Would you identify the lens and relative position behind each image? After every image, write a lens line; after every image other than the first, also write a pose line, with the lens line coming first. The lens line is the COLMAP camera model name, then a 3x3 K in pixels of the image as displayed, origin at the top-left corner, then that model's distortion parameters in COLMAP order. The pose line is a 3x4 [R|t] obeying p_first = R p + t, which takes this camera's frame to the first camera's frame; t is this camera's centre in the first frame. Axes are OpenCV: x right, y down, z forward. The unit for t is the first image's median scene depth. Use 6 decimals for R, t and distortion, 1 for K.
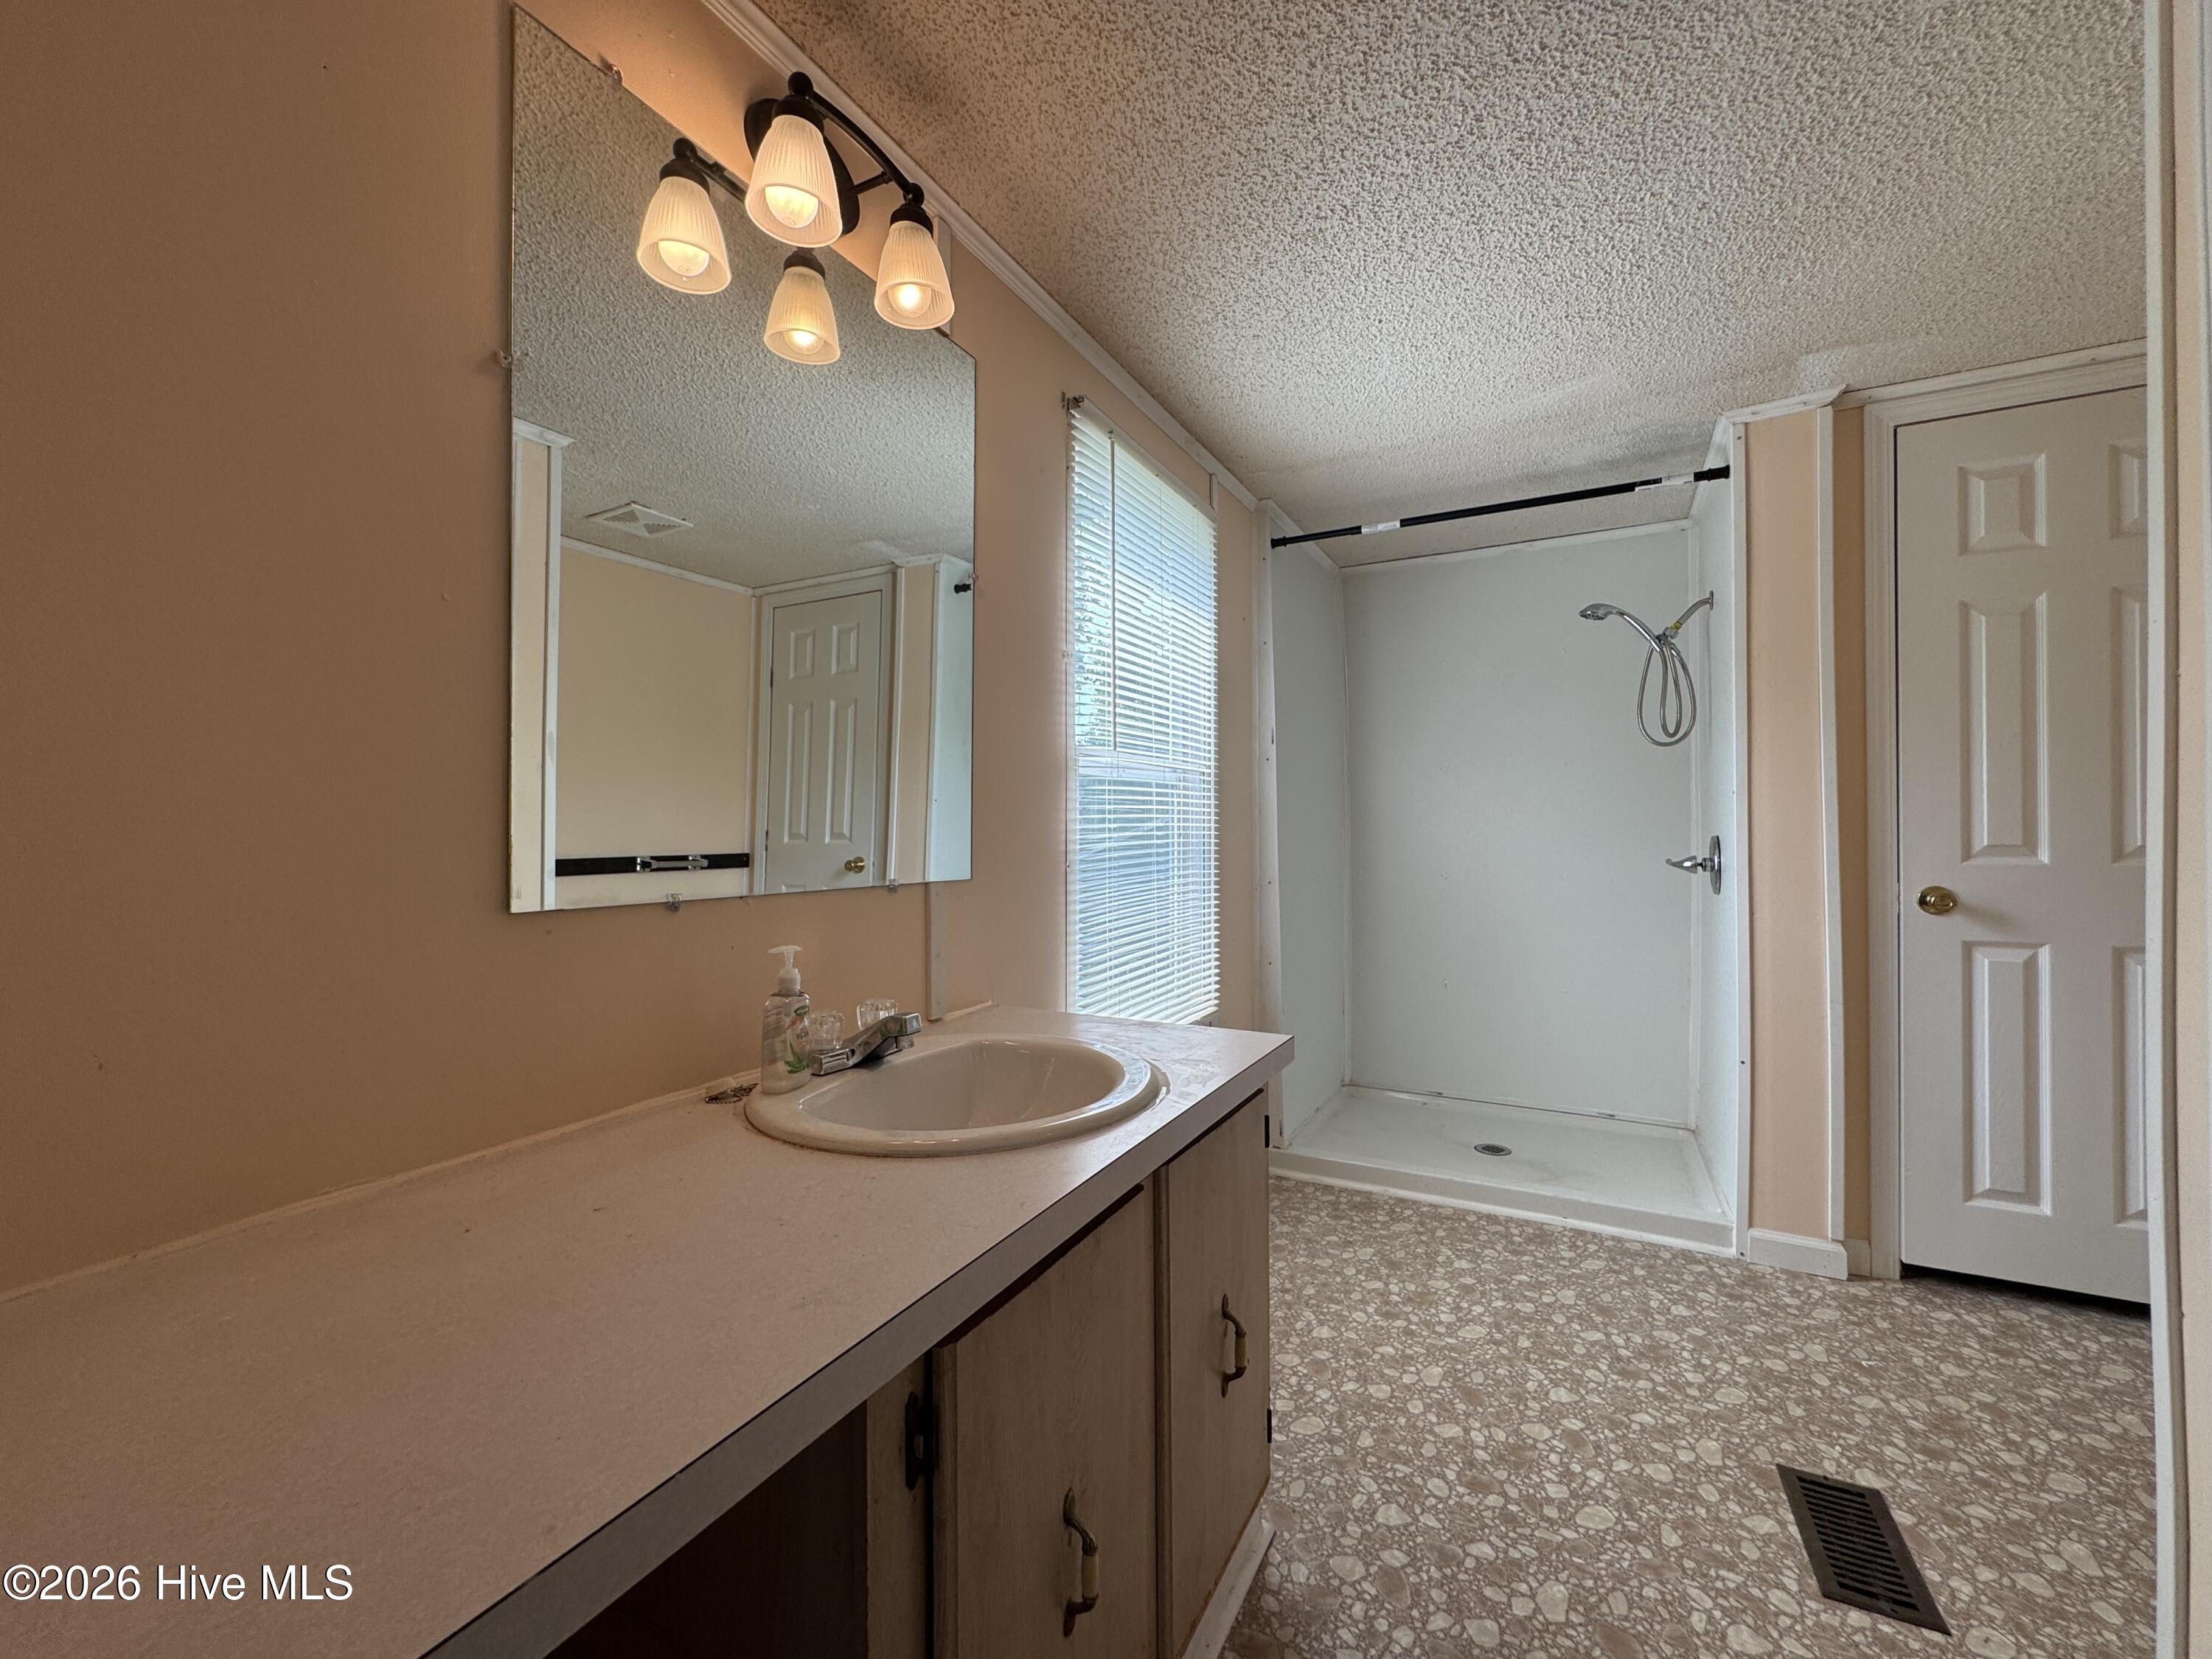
lens RADIAL K [[885.5, 0, 1106.0], [0, 885.5, 829.5], [0, 0, 1]] dist [-0.002594, 0.000527]
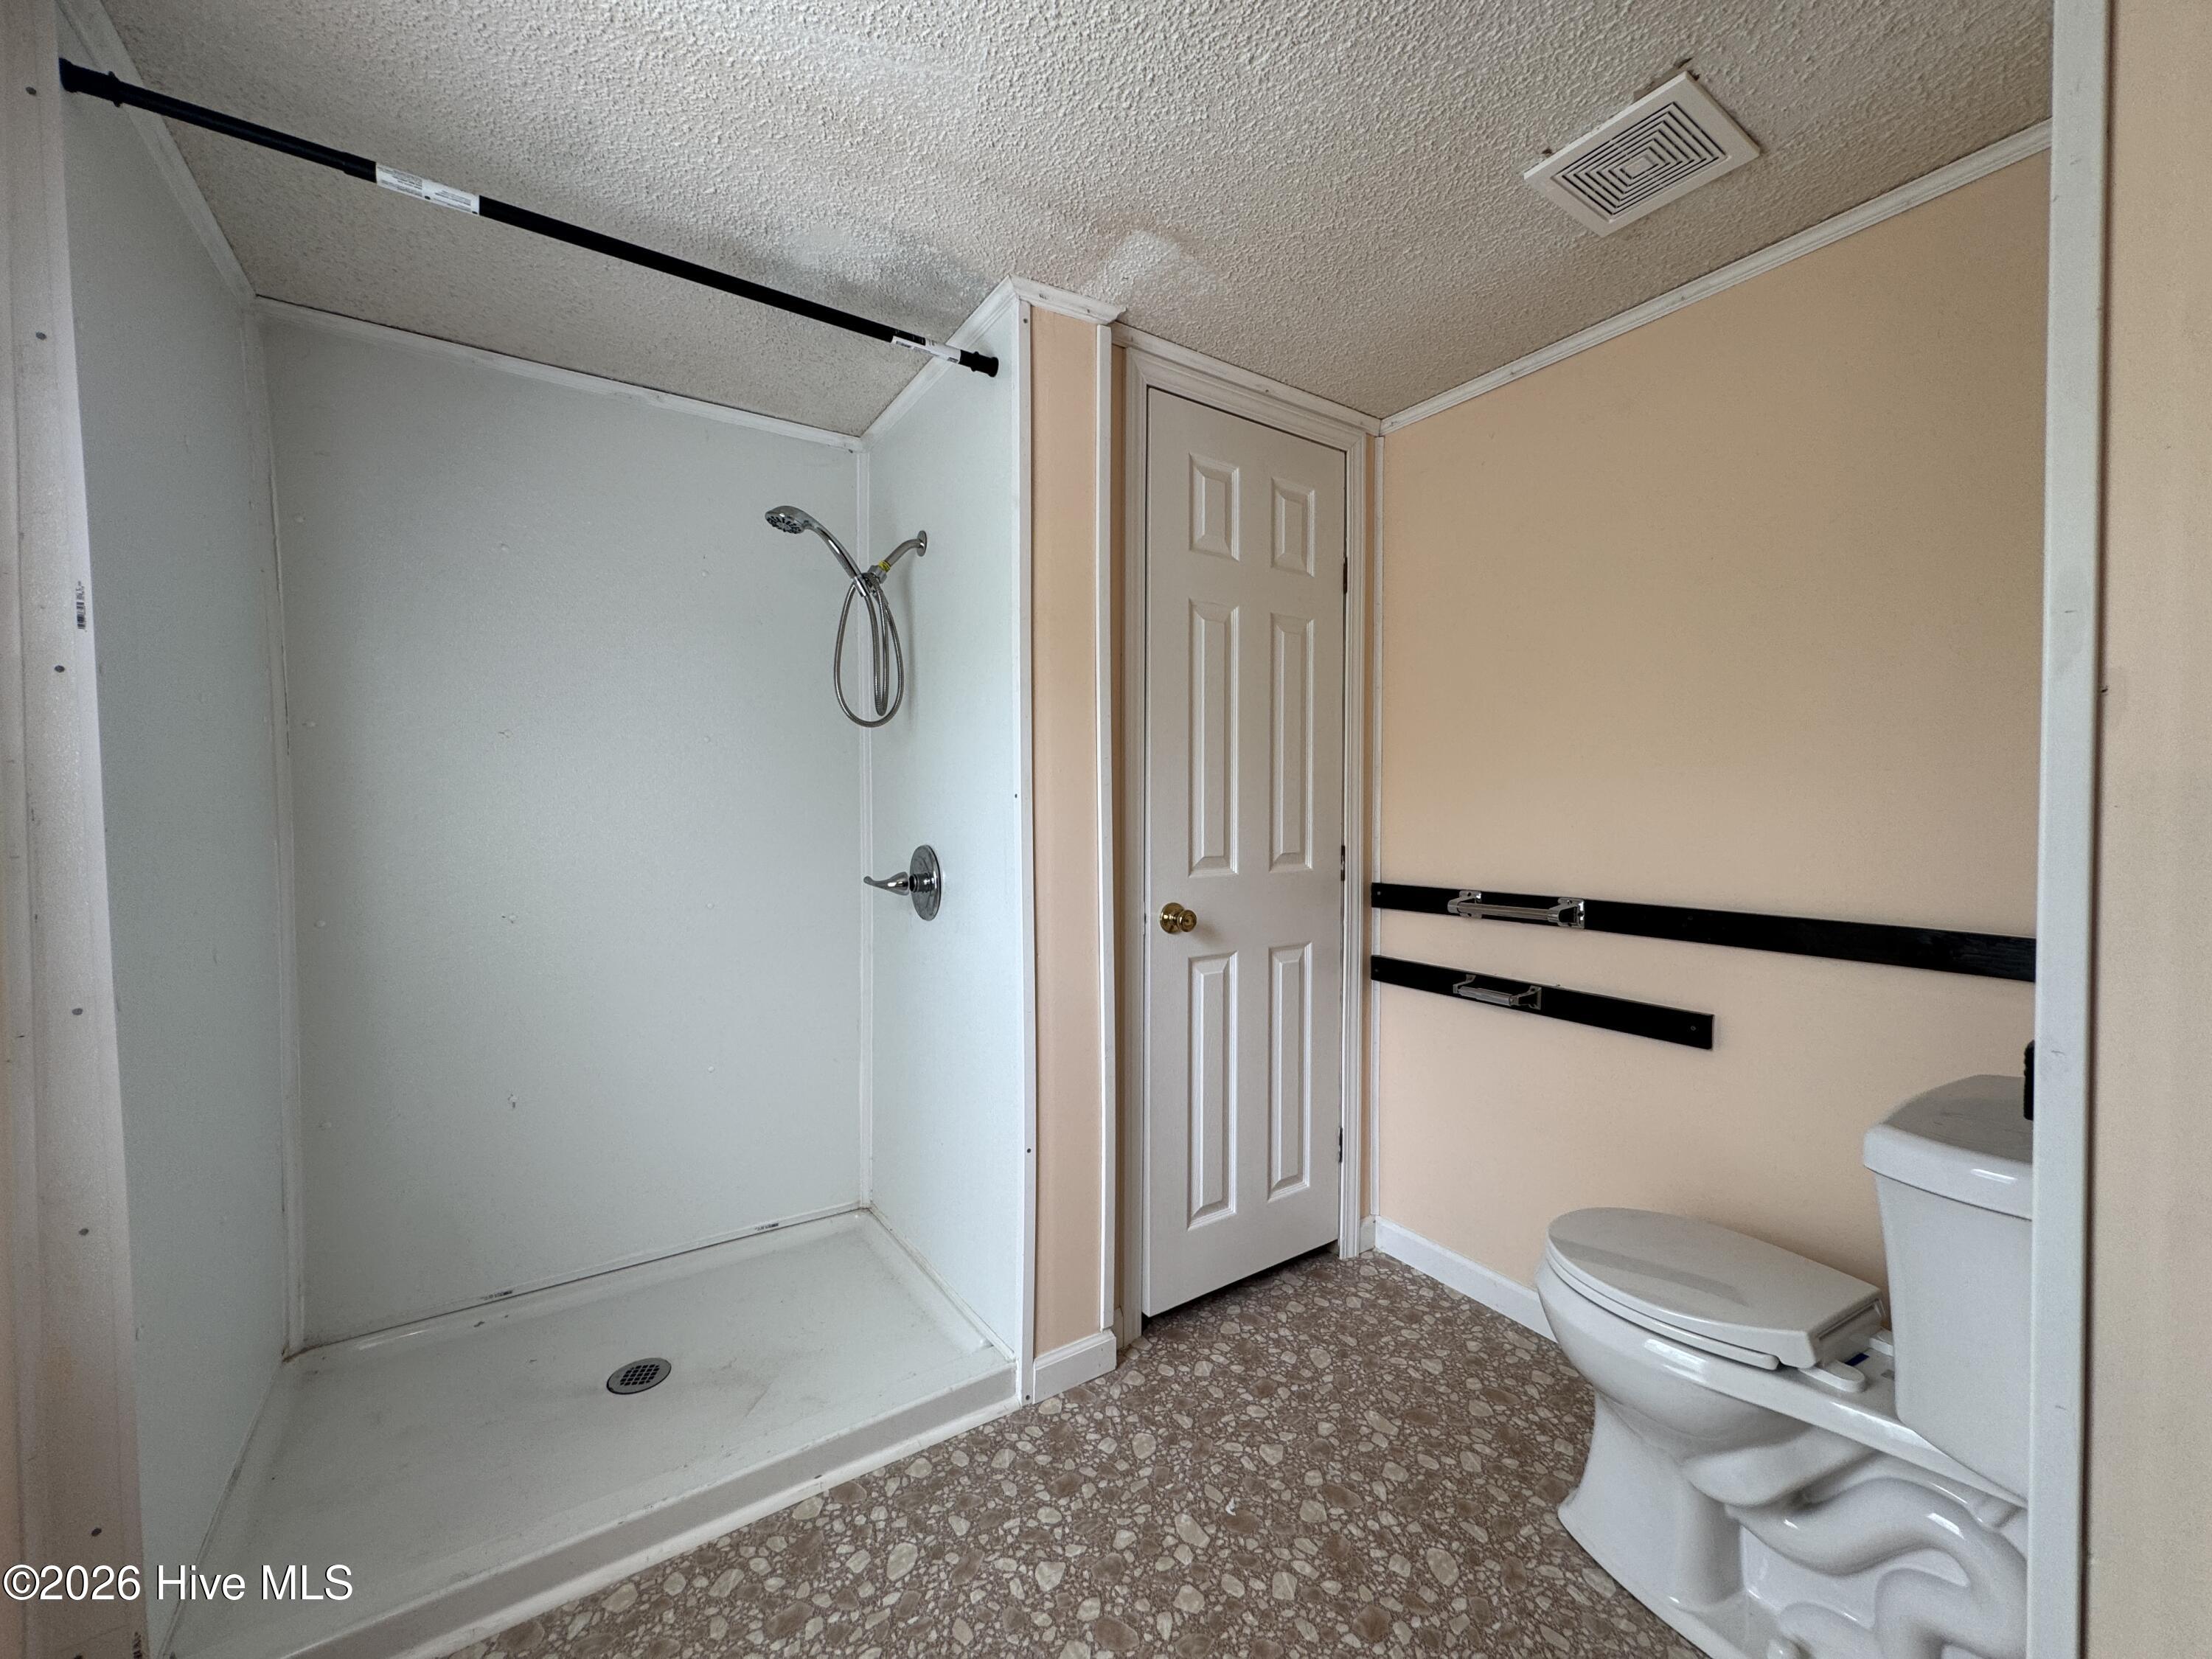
lens RADIAL K [[885.5, 0, 1106.0], [0, 885.5, 829.5], [0, 0, 1]] dist [-0.002594, 0.000527]
pose [[0.465653, -0.018869, 0.884766, 0.083265], [-0.004013, 0.999717, 0.023432, -0.033323], [-0.884958, -0.014462, 0.465445, 0.612294]]
